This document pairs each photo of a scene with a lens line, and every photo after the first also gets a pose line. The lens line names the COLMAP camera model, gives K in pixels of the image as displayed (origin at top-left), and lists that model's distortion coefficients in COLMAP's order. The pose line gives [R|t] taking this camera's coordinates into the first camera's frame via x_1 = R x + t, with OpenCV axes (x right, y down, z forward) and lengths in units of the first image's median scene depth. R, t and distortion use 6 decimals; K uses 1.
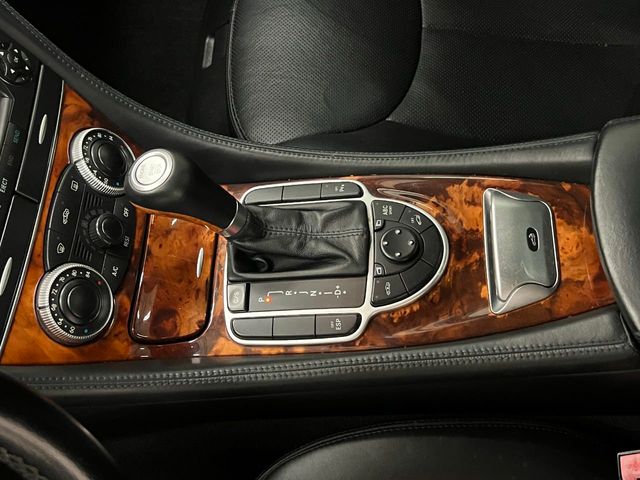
lens RADIAL K [[756.9, 0, 320.0], [0, 756.9, 240.0], [0, 0, 1]] dist [0.061393, -0.011880]
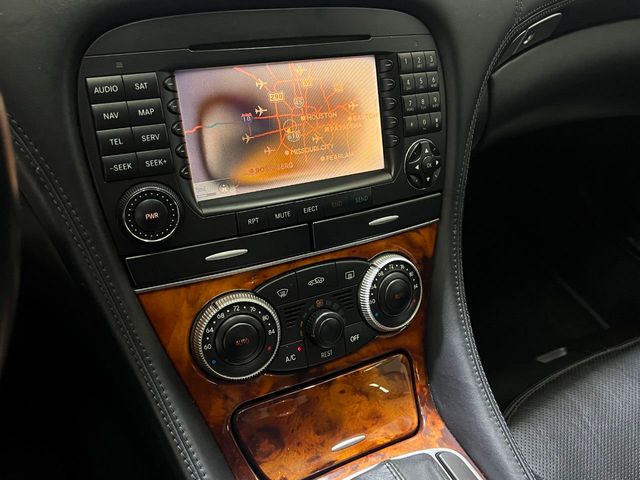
lens RADIAL K [[611.0, 0, 330.8], [0, 611.0, 241.2], [0, 0, 1]] dist [0.132234, -0.313495]
pose [[0.474043, 0.726713, -0.497164, 0.011100], [-0.862060, 0.498008, -0.094023, -0.000408], [0.179264, 0.473156, 0.862547, 0.319130]]
